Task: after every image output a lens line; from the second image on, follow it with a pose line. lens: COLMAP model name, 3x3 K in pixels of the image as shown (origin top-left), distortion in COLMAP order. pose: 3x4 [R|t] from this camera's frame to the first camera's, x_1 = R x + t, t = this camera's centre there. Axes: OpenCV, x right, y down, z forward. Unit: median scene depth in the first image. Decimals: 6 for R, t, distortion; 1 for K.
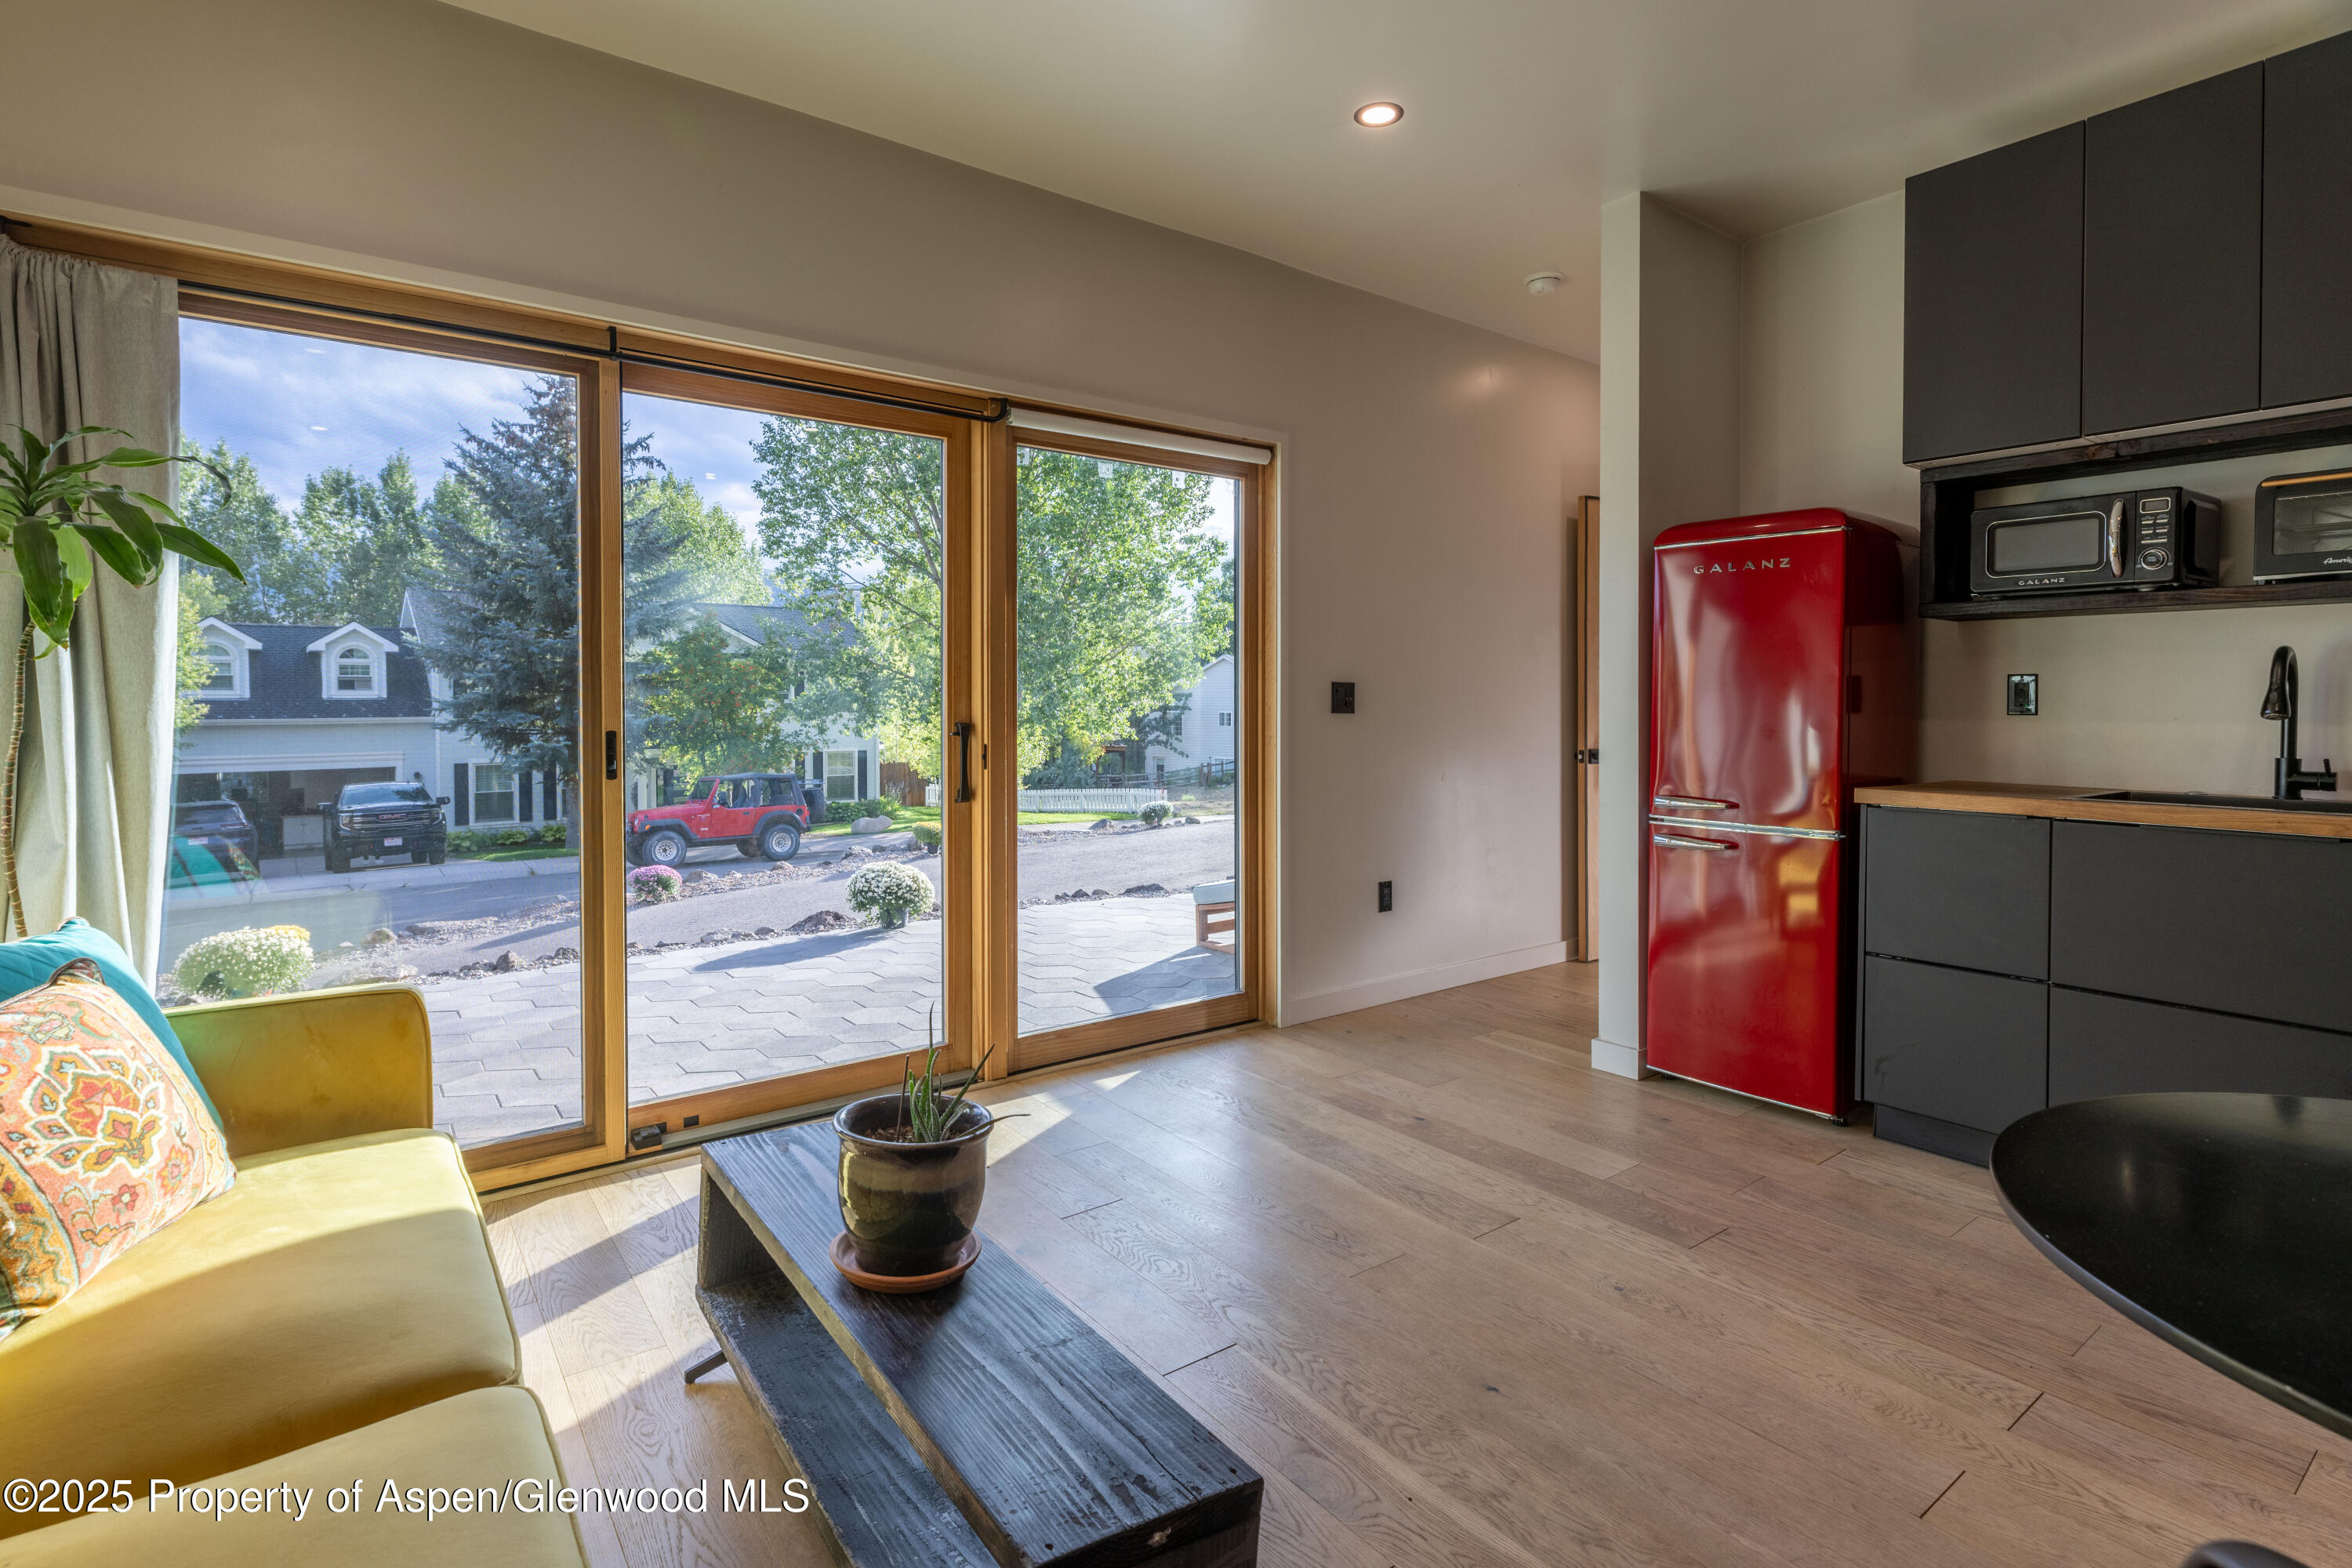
lens RADIAL K [[1124.0, 0, 1141.2], [0, 1124.0, 723.7], [0, 0, 1]] dist [0.012098, -0.002727]
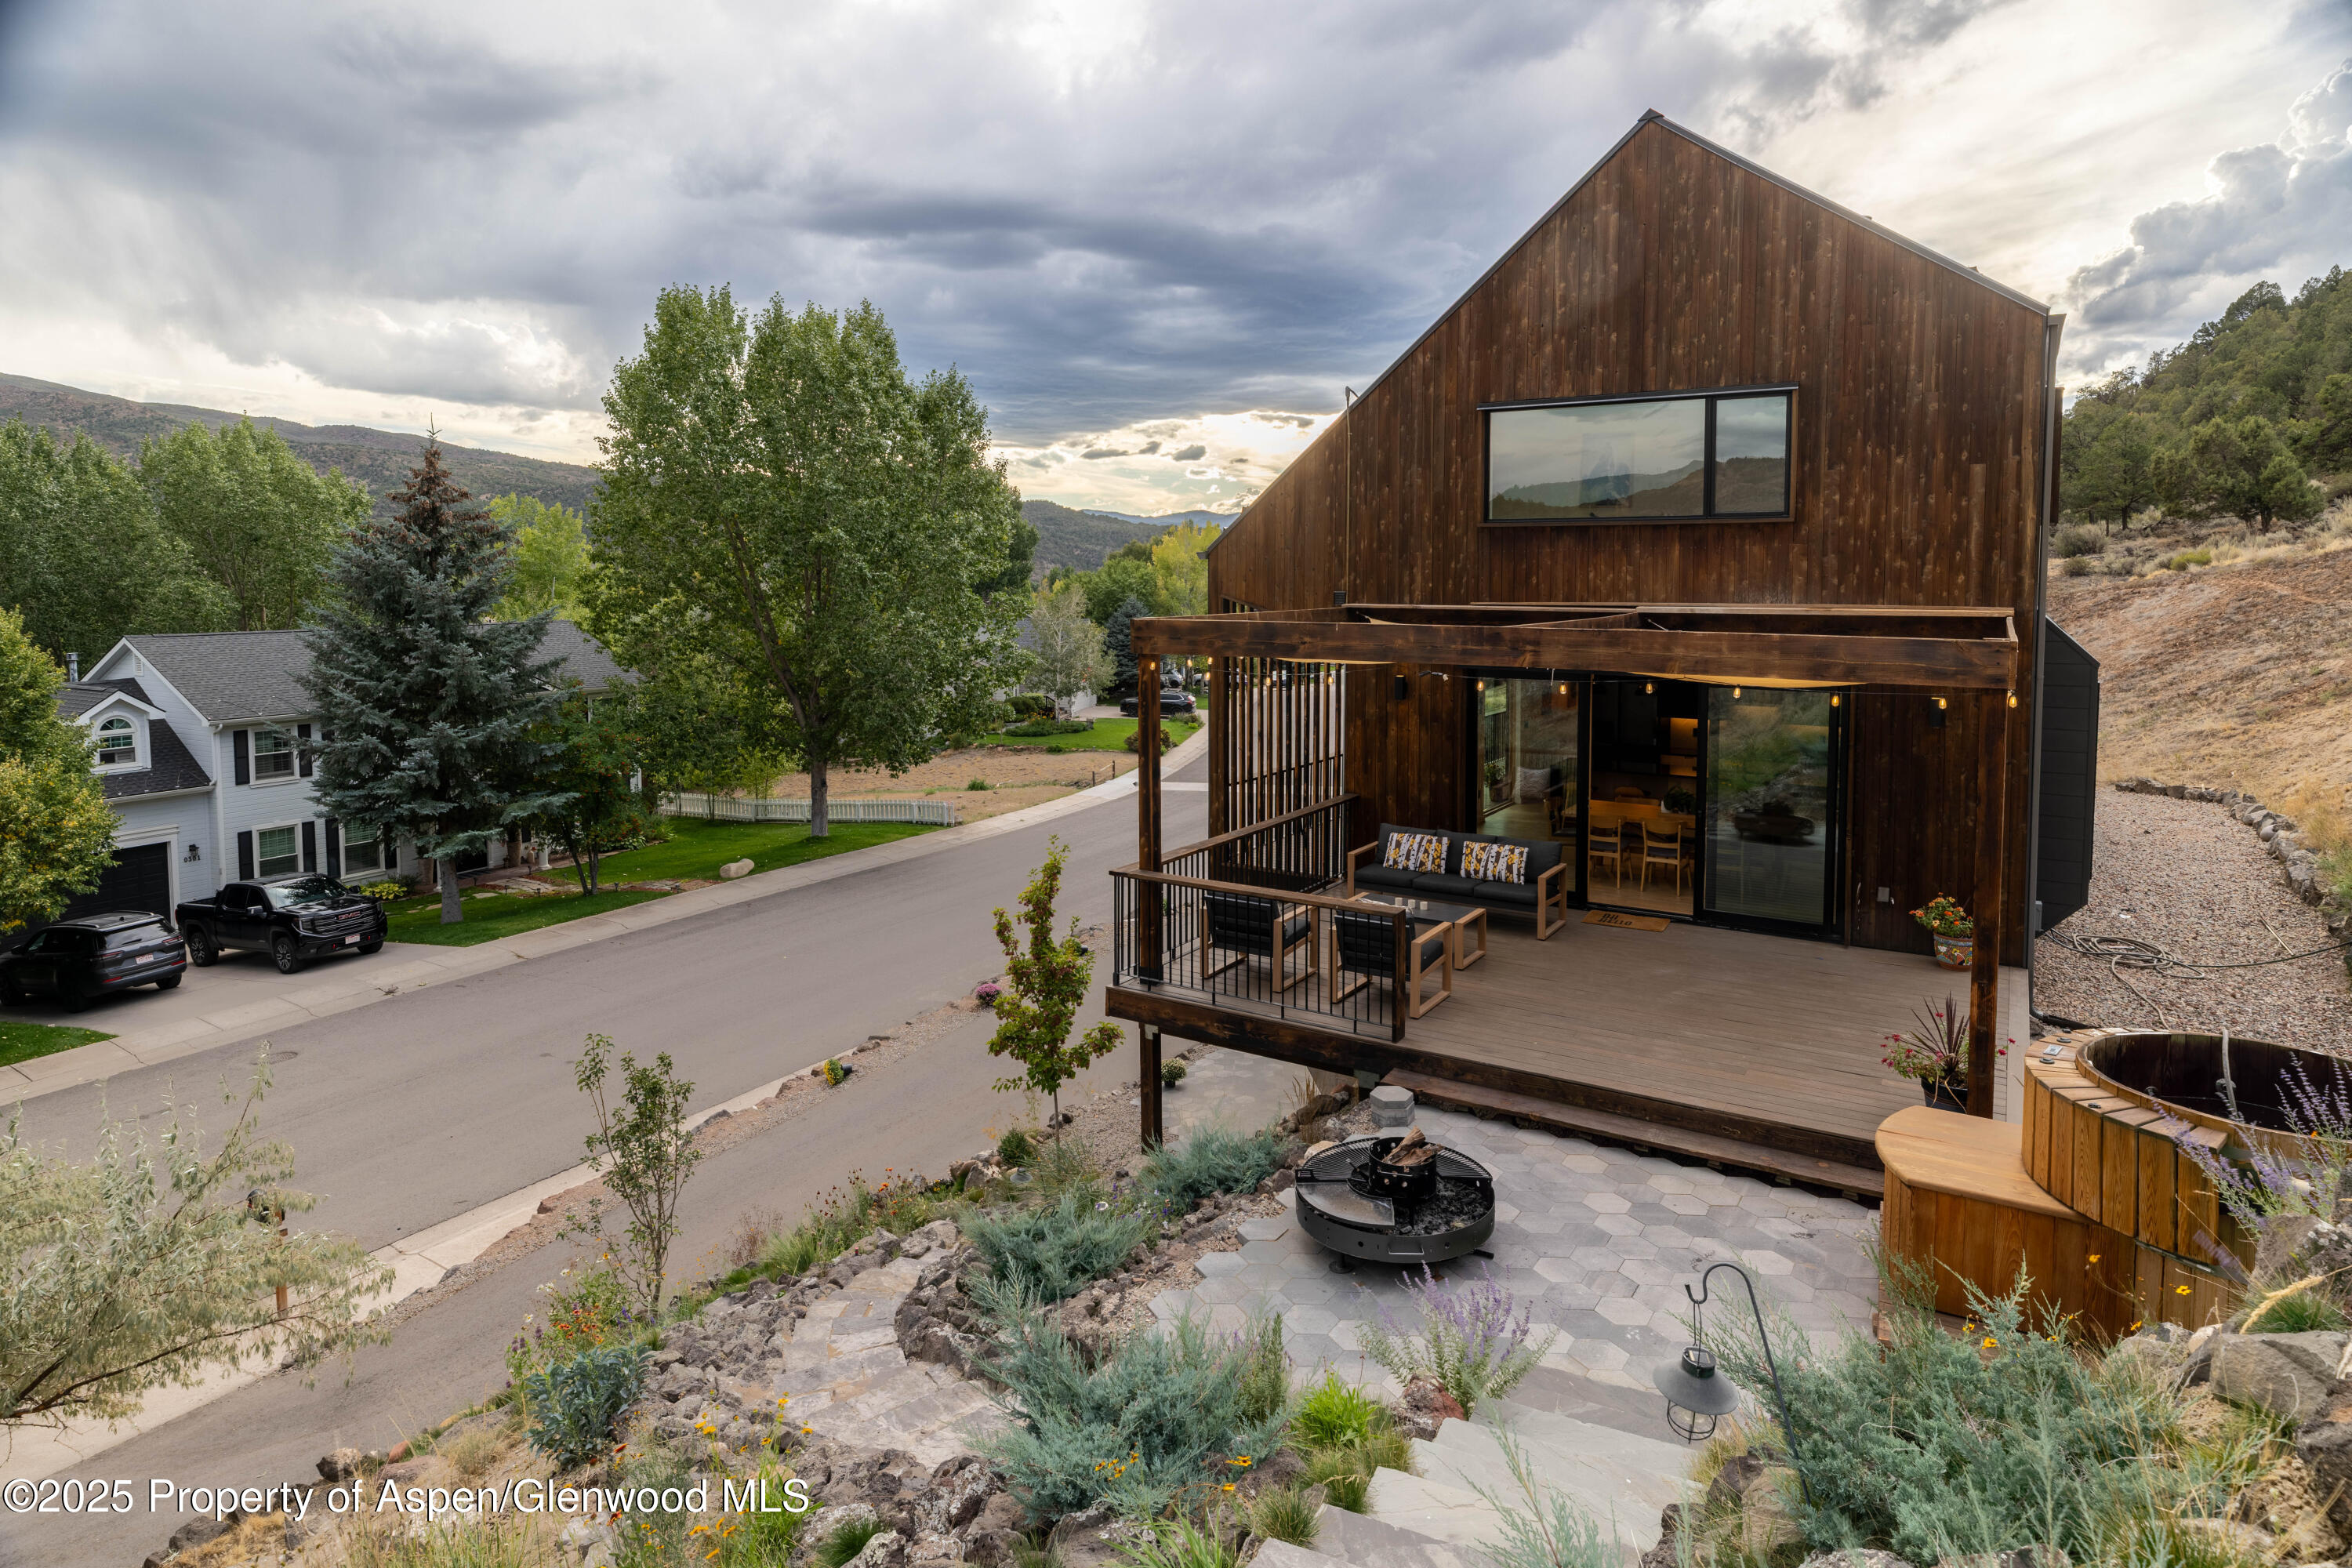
lens RADIAL K [[1394.5, 0, 1189.6], [0, 1394.5, 638.1], [0, 0, 1]] dist [0.014681, -0.002731]
pose [[0.913570, -0.013120, 0.406470, -0.353893], [-0.002207, 0.999305, 0.037216, -0.174392], [-0.406675, -0.034897, 0.912906, -0.399776]]
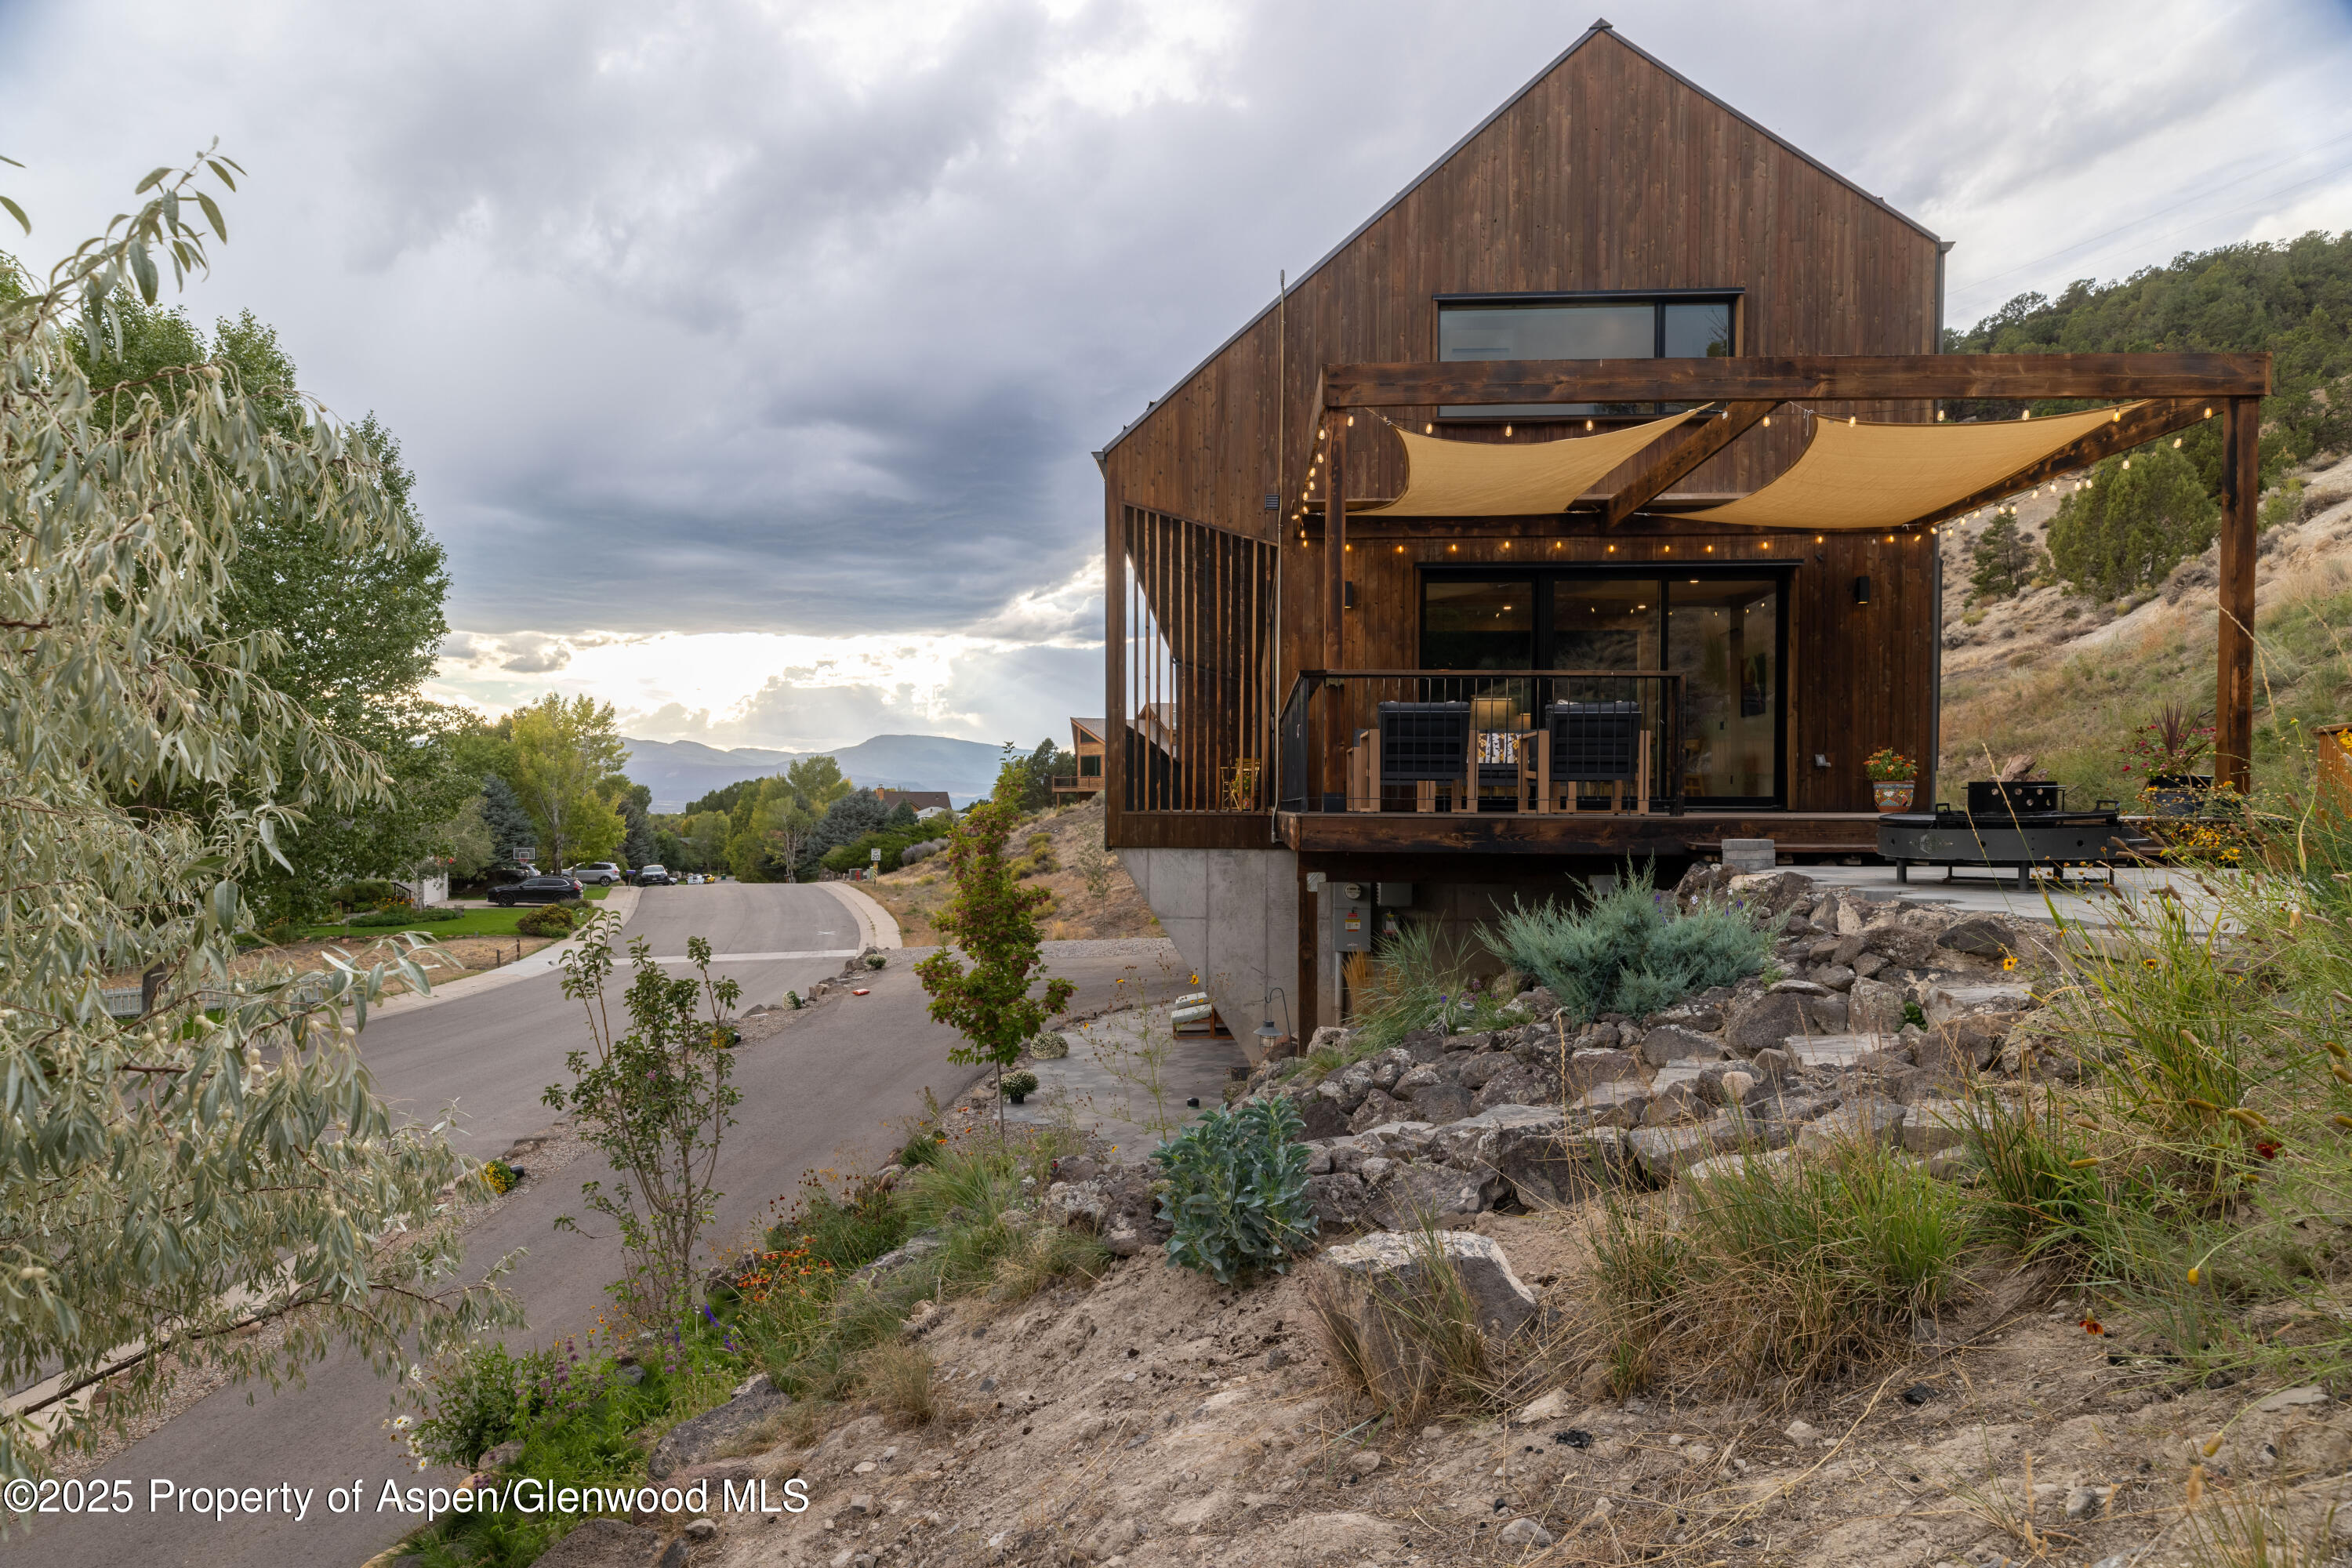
lens RADIAL K [[1363.3, 0, 1178.0], [0, 1363.3, 823.6], [0, 0, 1]] dist [0.009240, 0.003308]
pose [[0.605338, -0.001903, 0.795966, -0.483817], [0.007197, 0.999969, -0.003082, -0.057672], [-0.795936, 0.007595, 0.605333, -0.200861]]
